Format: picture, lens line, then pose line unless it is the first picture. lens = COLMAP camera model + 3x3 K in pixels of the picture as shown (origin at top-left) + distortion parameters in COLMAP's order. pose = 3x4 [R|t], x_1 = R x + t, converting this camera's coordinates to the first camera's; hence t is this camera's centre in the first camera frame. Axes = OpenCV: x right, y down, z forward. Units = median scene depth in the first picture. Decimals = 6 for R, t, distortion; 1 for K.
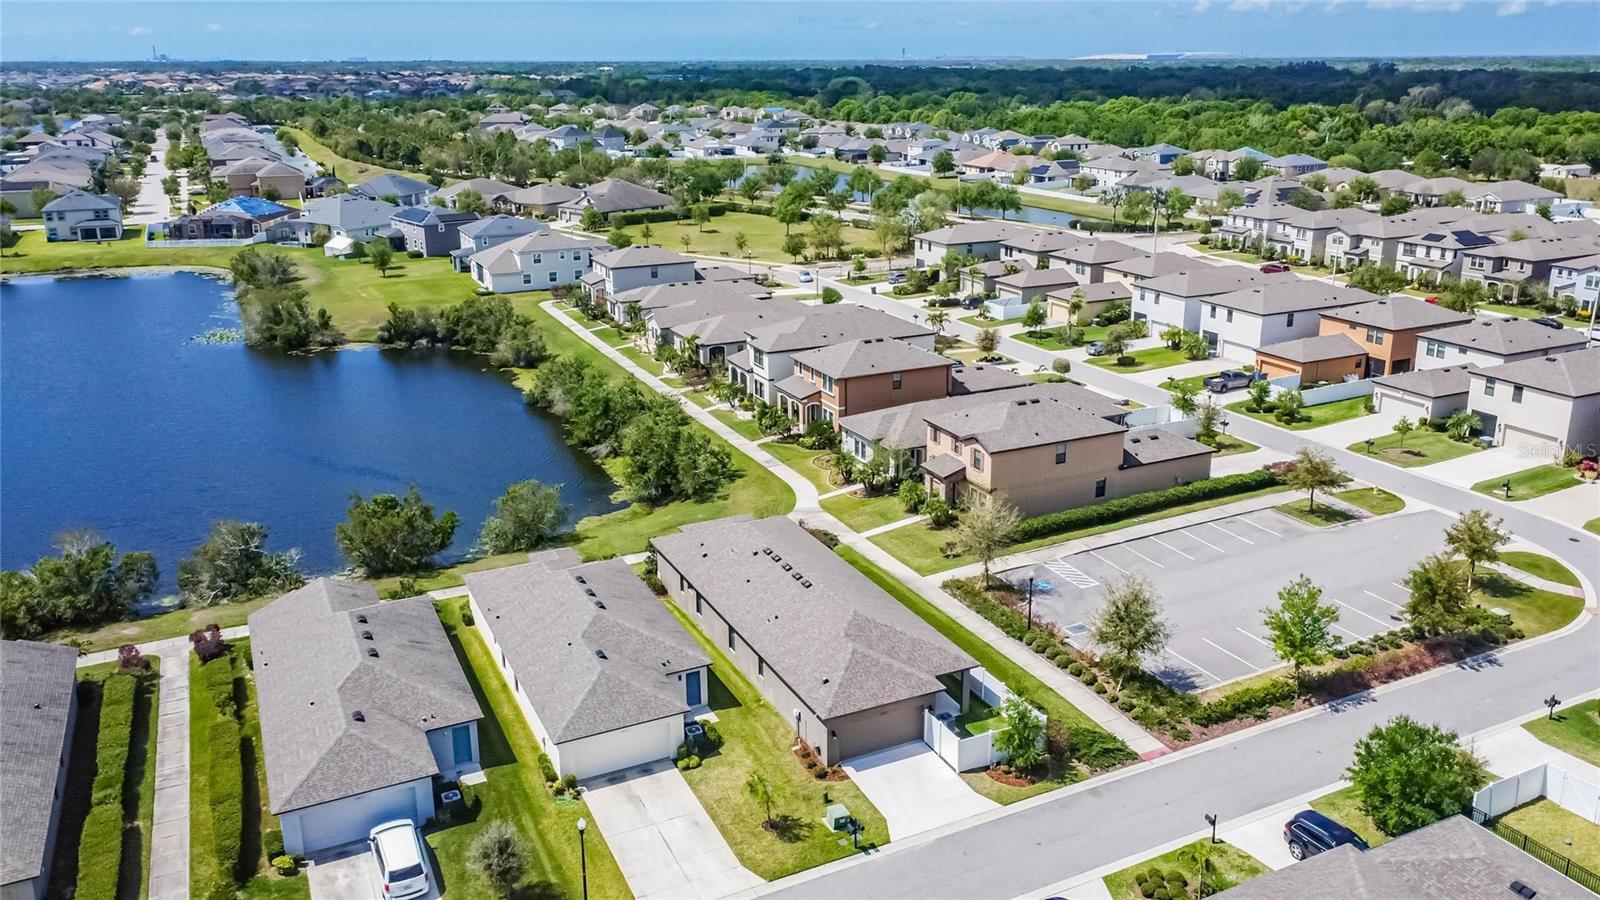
lens RADIAL K [[1213.3, 0, 802.7], [0, 1213.3, 425.7], [0, 0, 1]] dist [0.010192, 0.013303]
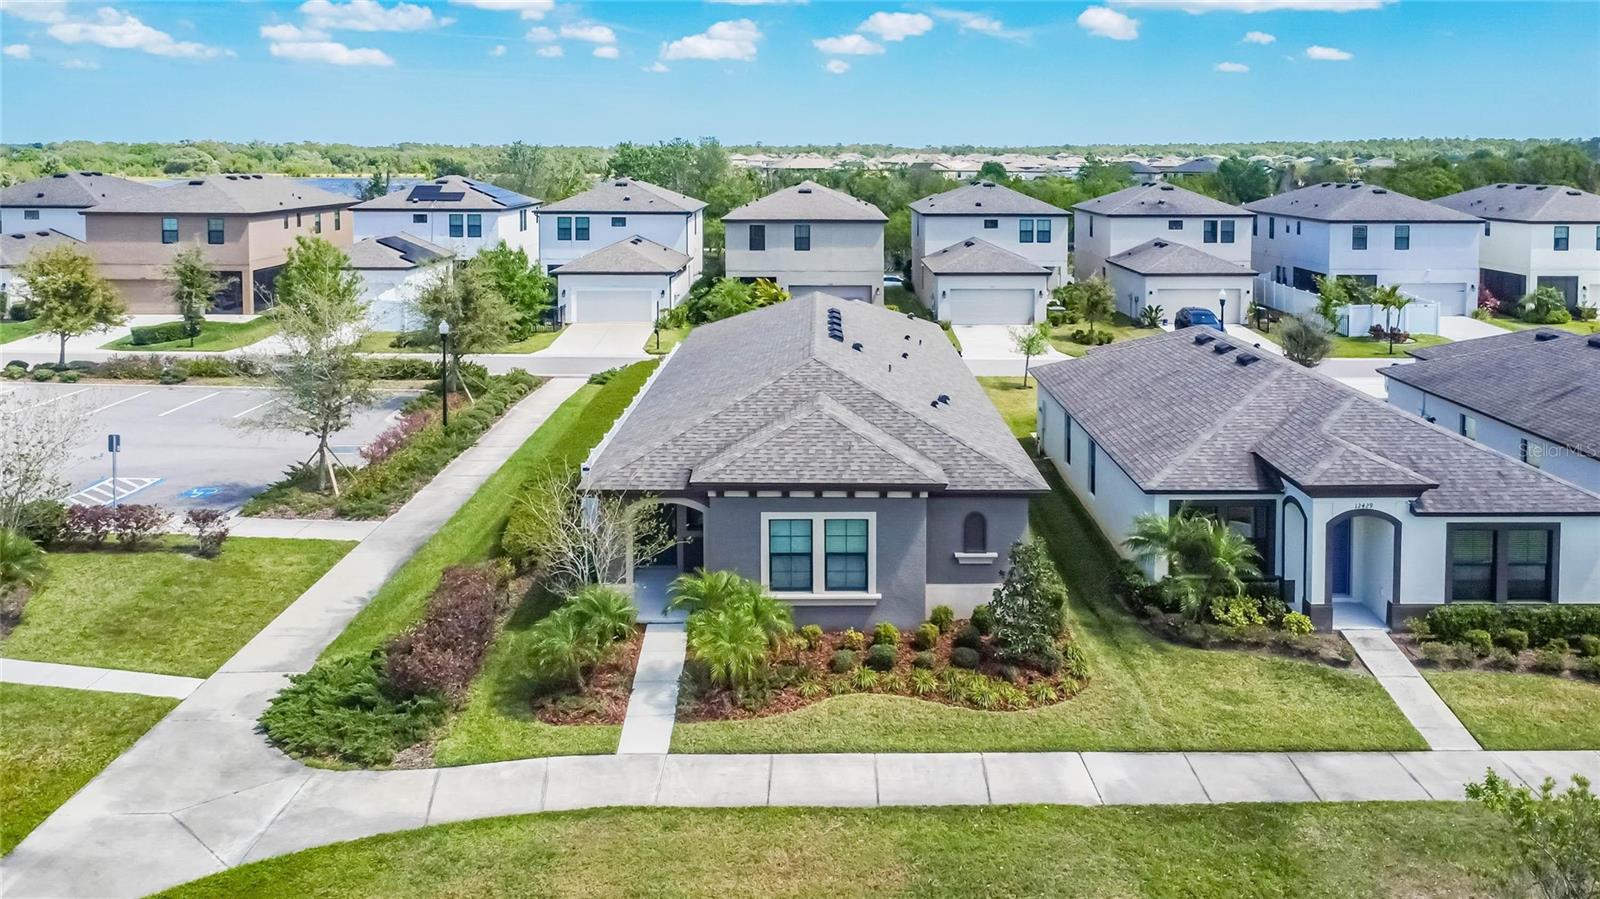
lens RADIAL K [[1280.8, 0, 854.3], [0, 1280.8, 240.7], [0, 0, 1]] dist [0.004718, 0.000292]
pose [[-0.911383, -0.023745, 0.410875, -0.175445], [0.122545, 0.937395, 0.325997, -0.066403], [-0.392892, 0.347459, -0.851415, 1.045443]]
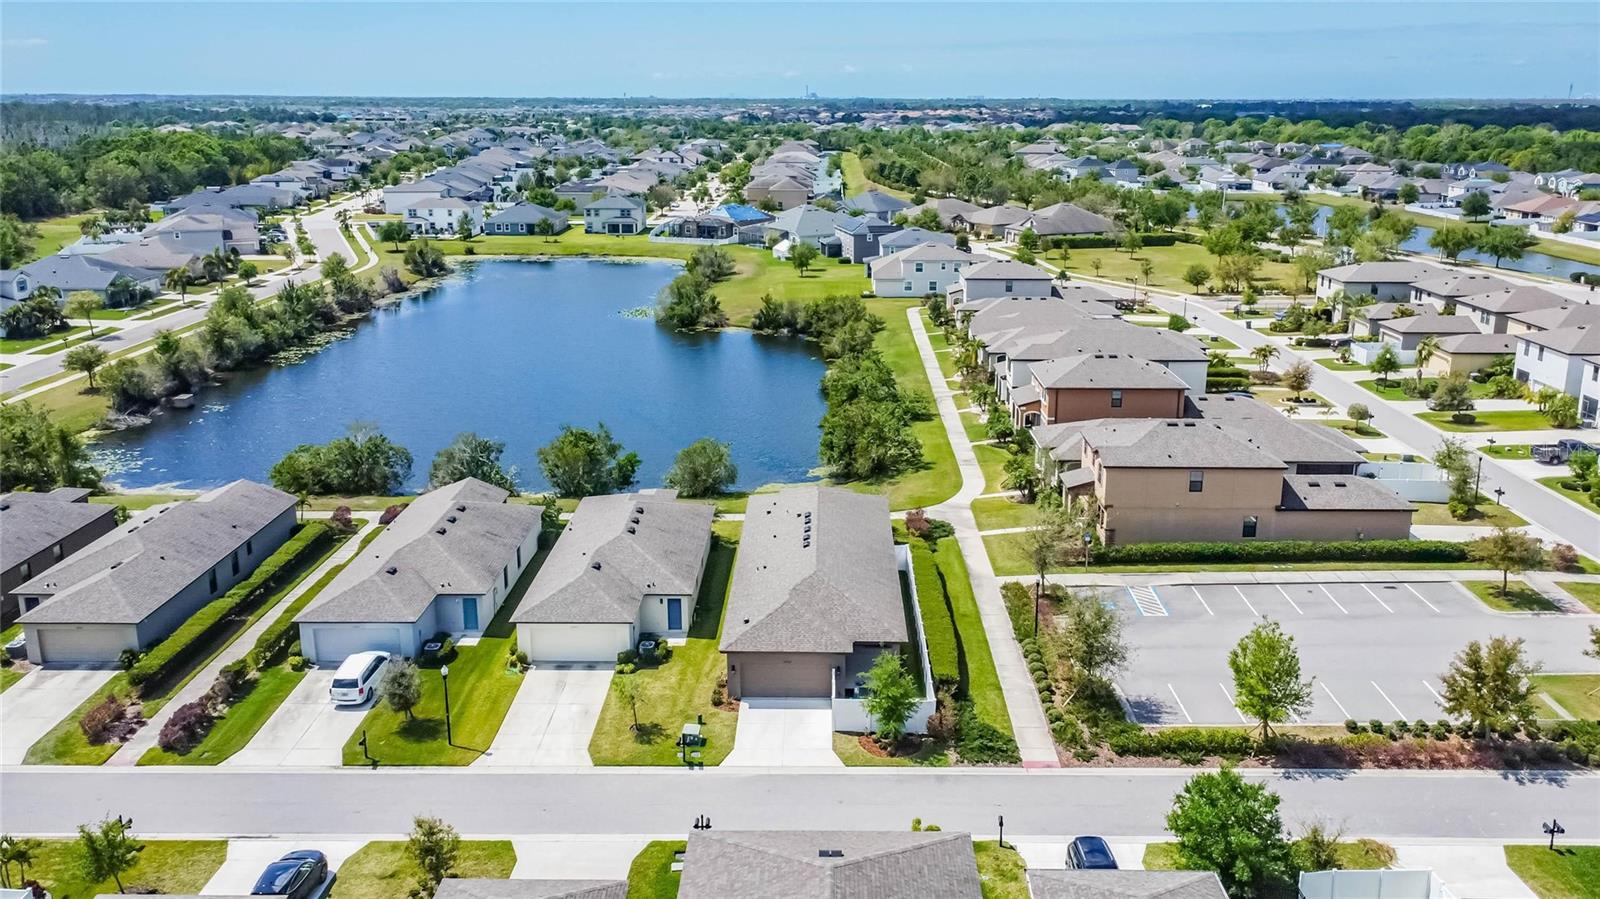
lens RADIAL K [[1224.6, 0, 805.8], [0, 1224.6, 404.3], [0, 0, 1]] dist [0.013594, 0.002671]
pose [[0.892135, 0.115615, -0.436725, 0.318304], [-0.136138, 0.990563, -0.015868, 0.018786], [0.430769, 0.073611, 0.899455, 0.020943]]
